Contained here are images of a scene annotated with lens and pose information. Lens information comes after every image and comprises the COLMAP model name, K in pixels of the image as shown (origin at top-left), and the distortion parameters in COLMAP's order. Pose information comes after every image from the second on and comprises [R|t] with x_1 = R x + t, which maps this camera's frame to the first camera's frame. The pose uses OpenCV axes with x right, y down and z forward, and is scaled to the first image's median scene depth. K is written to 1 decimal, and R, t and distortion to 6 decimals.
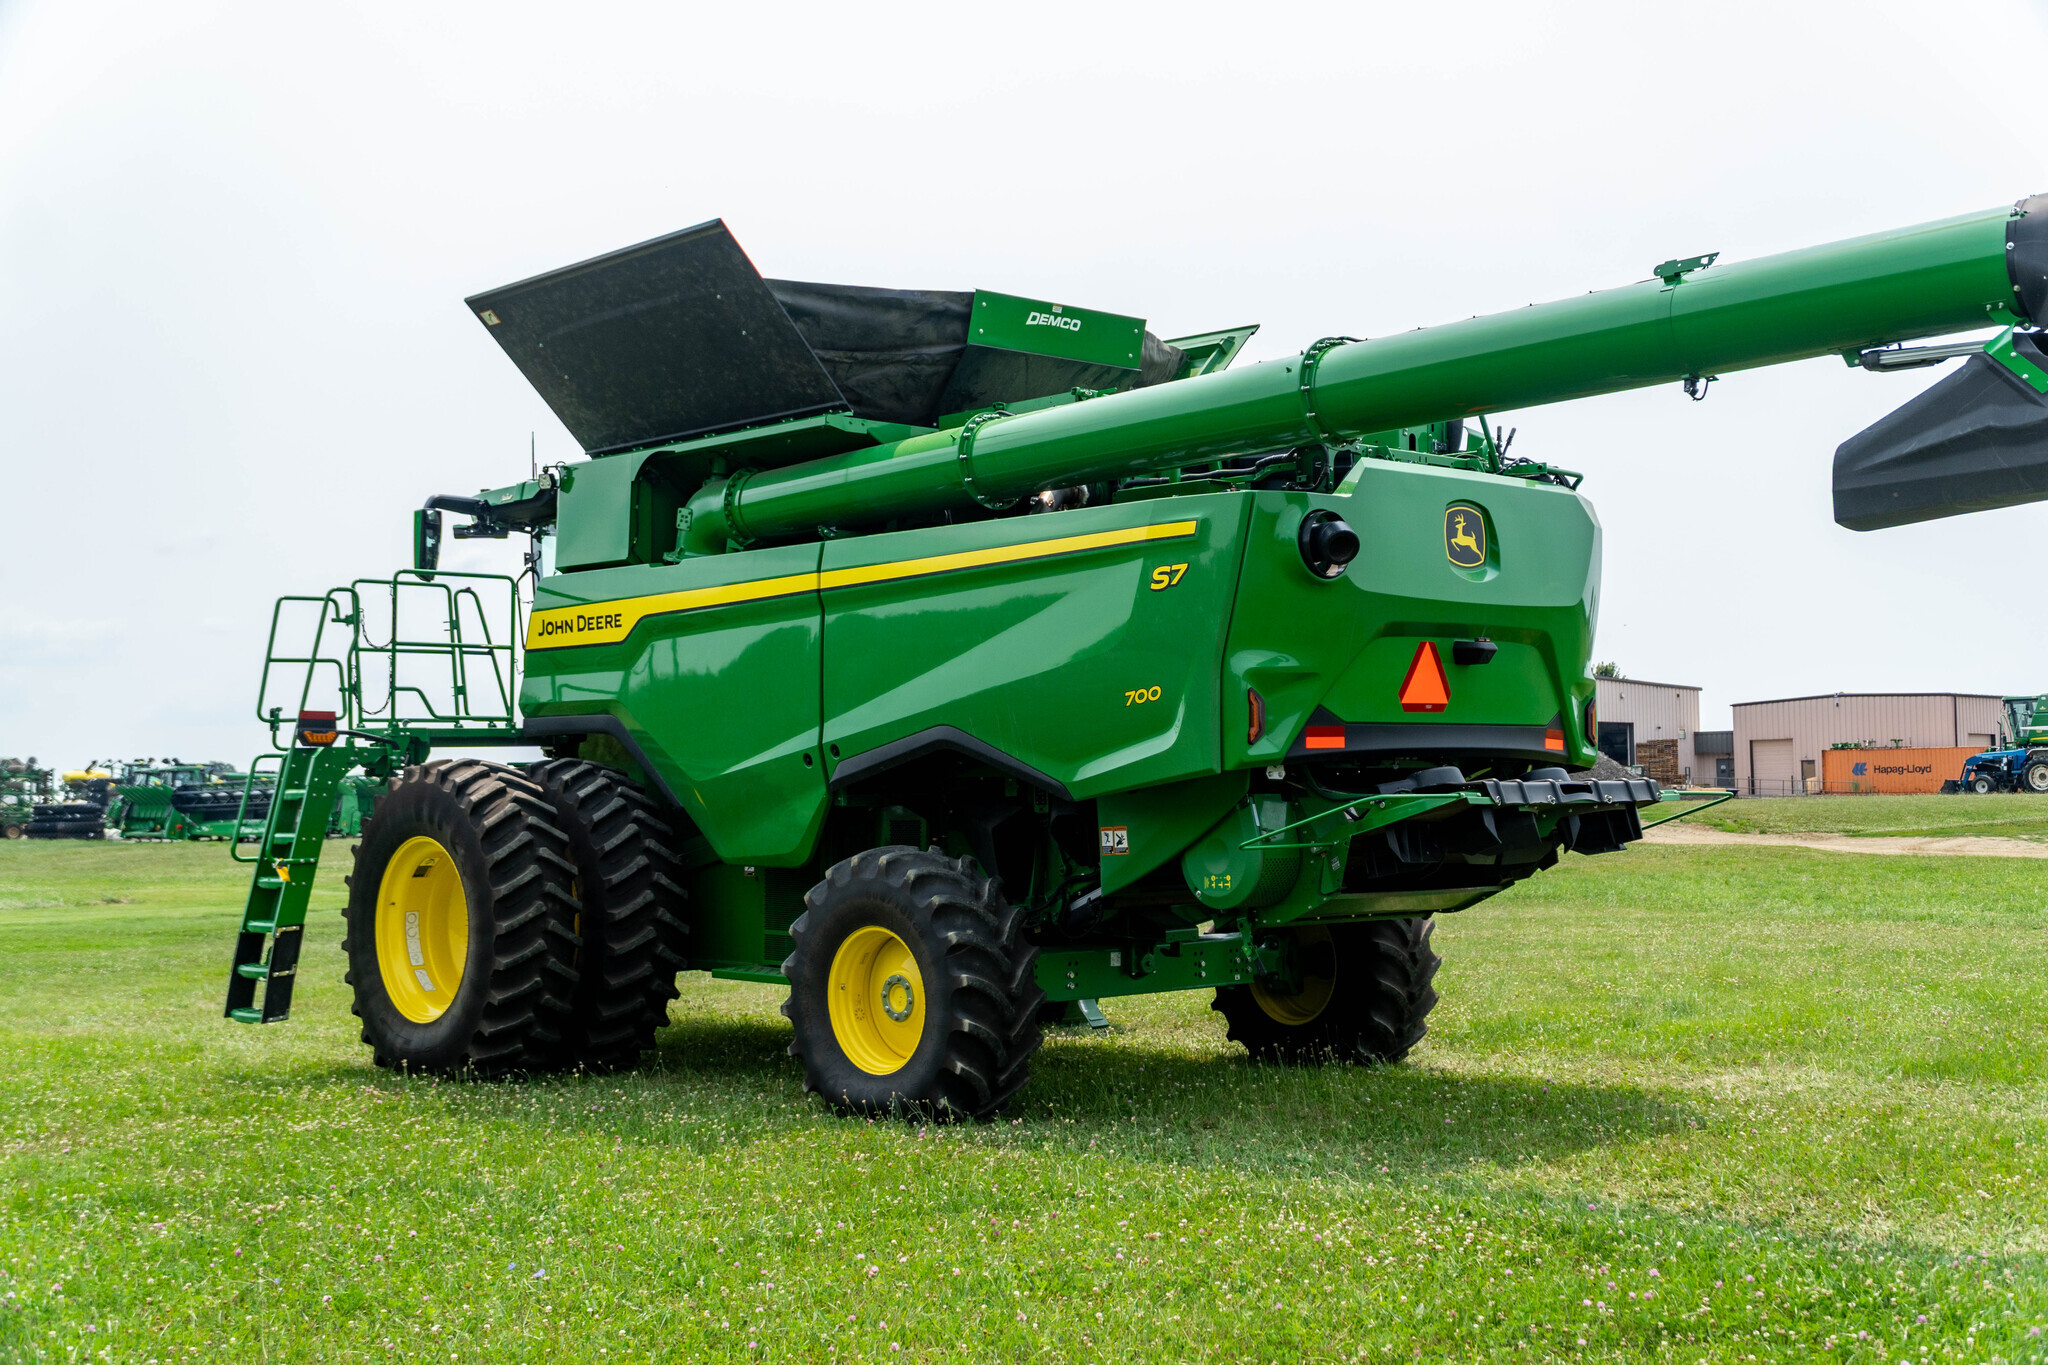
lens RADIAL K [[2347.4, 0, 1020.4], [0, 2347.4, 667.1], [0, 0, 1]] dist [0.101970, 0.020407]
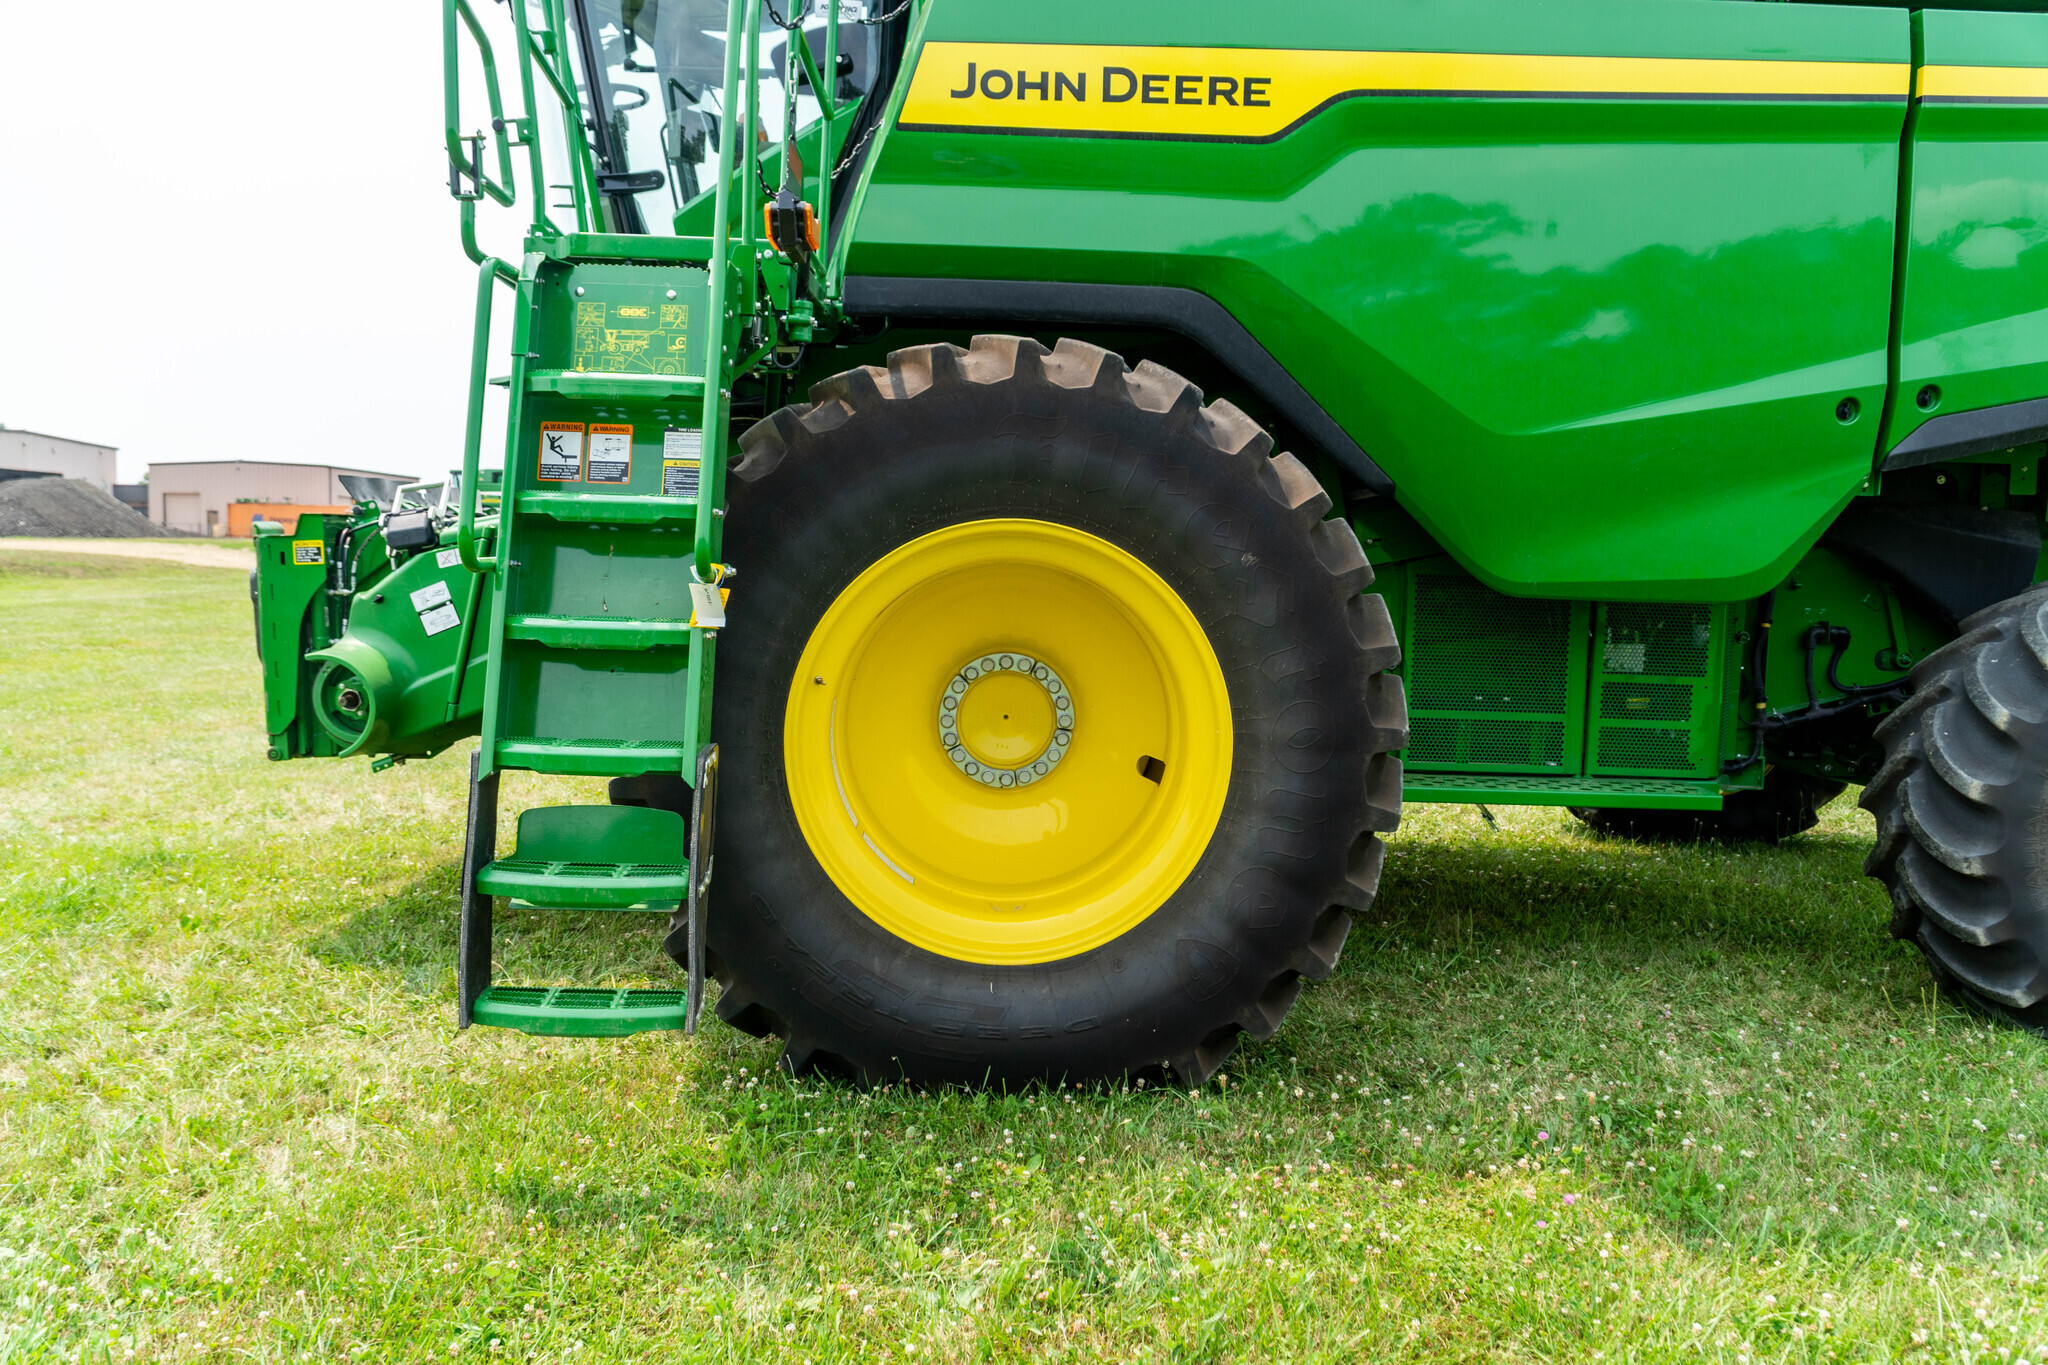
lens RADIAL K [[1627.8, 0, 1083.3], [0, 1627.8, 633.1], [0, 0, 1]] dist [0.007098, 0.000755]
pose [[0.653722, -0.010820, 0.756658, -0.461561], [-0.070861, 0.994629, 0.075444, 0.070110], [-0.753410, -0.102937, 0.649444, 0.819035]]
